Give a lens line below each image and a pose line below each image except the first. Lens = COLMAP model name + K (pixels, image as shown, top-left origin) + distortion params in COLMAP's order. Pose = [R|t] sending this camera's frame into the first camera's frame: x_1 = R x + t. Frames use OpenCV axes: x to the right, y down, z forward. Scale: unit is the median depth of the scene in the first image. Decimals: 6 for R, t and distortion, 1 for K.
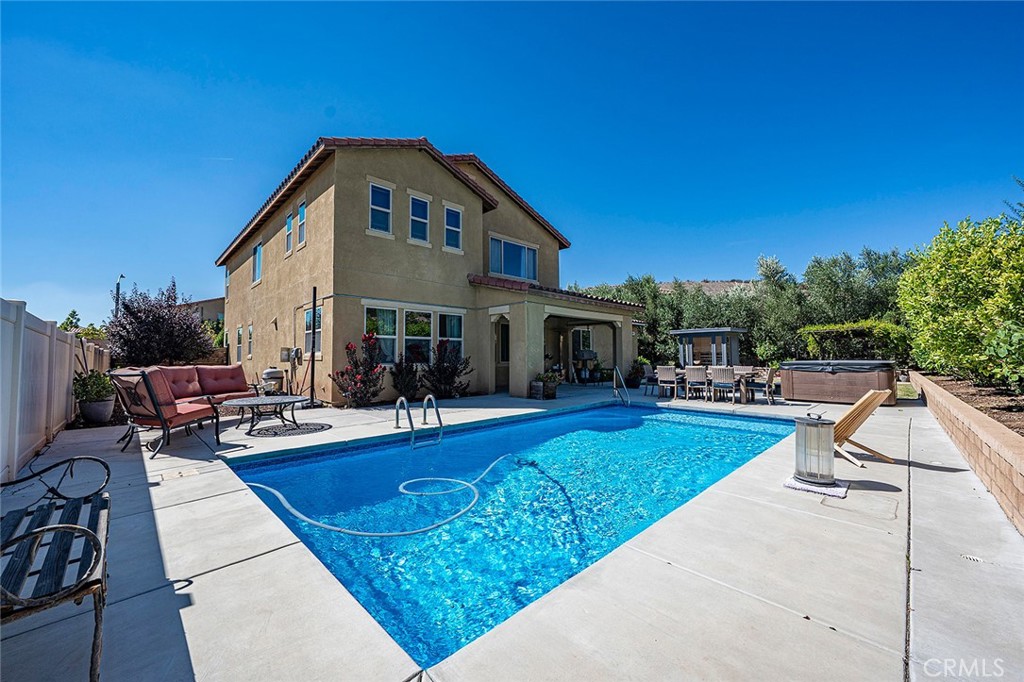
lens RADIAL K [[394.1, 0, 500.9], [0, 394.1, 338.6], [0, 0, 1]] dist [-0.002131, 0.000027]
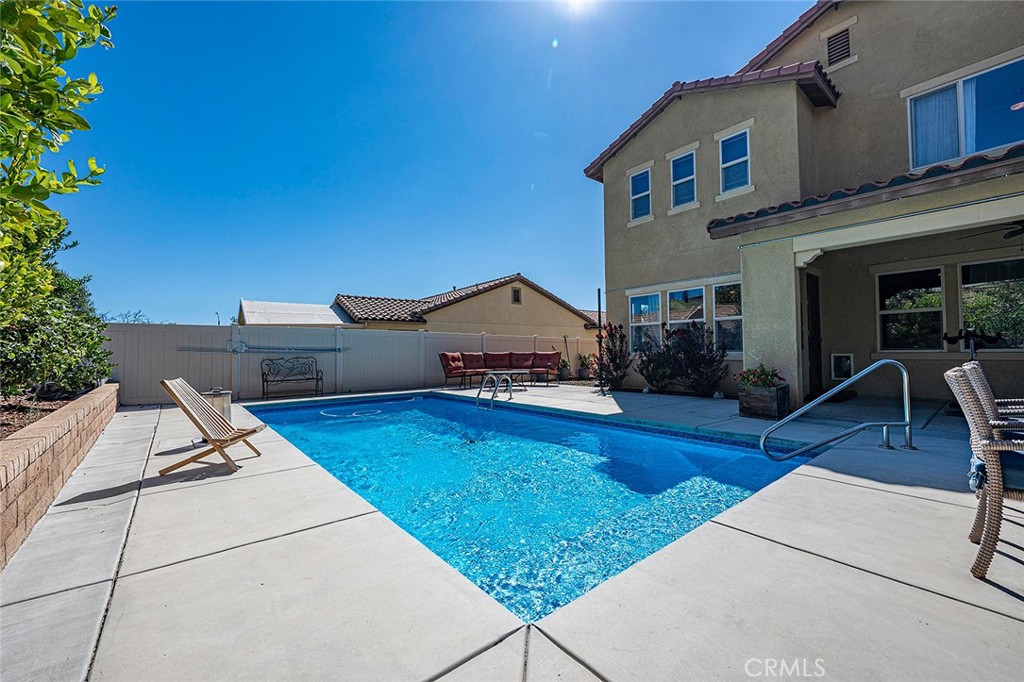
lens RADIAL K [[394.1, 0, 510.2], [0, 394.1, 341.6], [0, 0, 1]] dist [-0.002131, 0.000027]
pose [[-0.075746, -0.014547, -0.997021, 0.646223], [0.059735, 0.998032, -0.019100, 0.034878], [0.995336, -0.061004, -0.074728, 0.665197]]
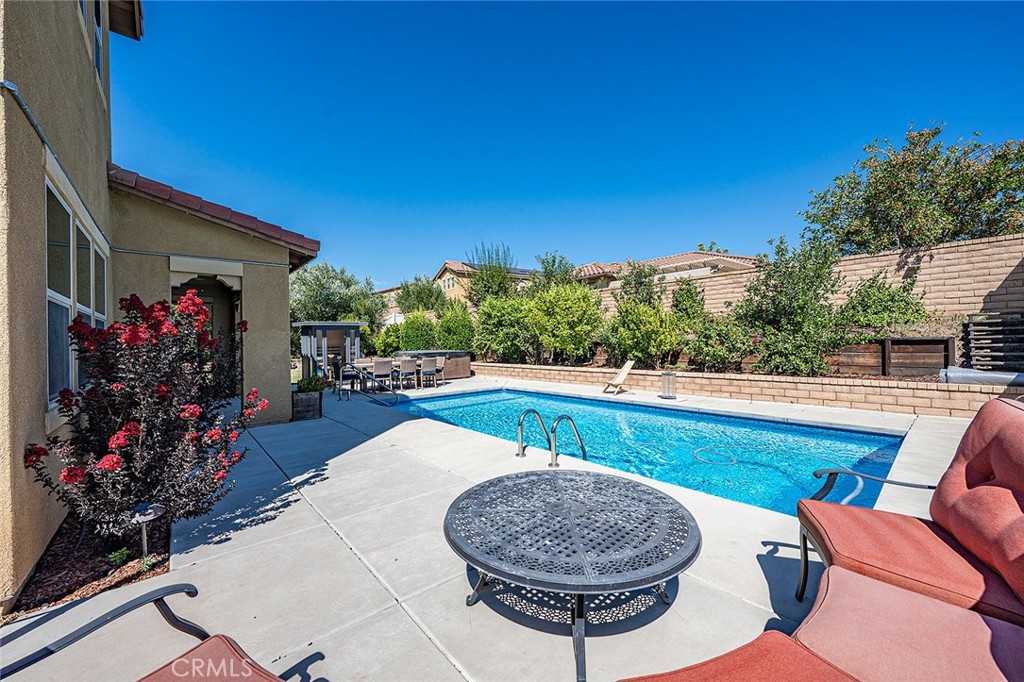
lens RADIAL K [[394.1, 0, 517.0], [0, 394.1, 339.6], [0, 0, 1]] dist [-0.002131, 0.000027]
pose [[0.035759, 0.006414, 0.999340, -0.512859], [-0.025171, 0.999668, -0.005516, 0.015586], [-0.999043, -0.024957, 0.035908, 0.593809]]
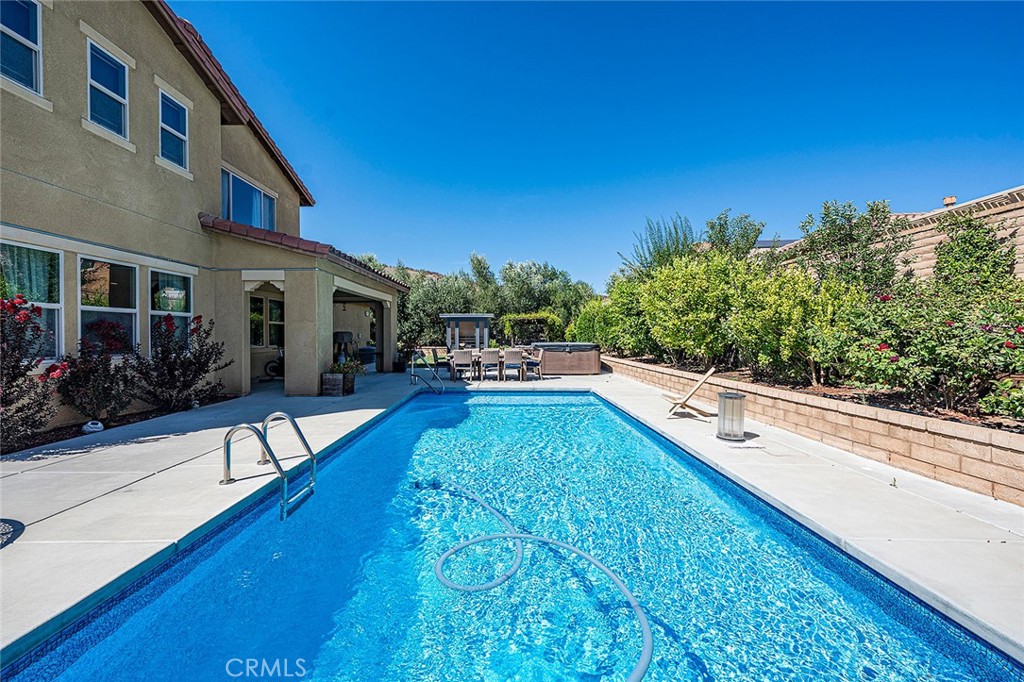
lens RADIAL K [[394.1, 0, 508.1], [0, 394.1, 339.5], [0, 0, 1]] dist [-0.002131, 0.000027]
pose [[0.689740, -0.005178, 0.724039, -0.217739], [-0.033027, 0.998709, 0.038605, 0.000099], [-0.723304, -0.050541, 0.688678, 0.205337]]
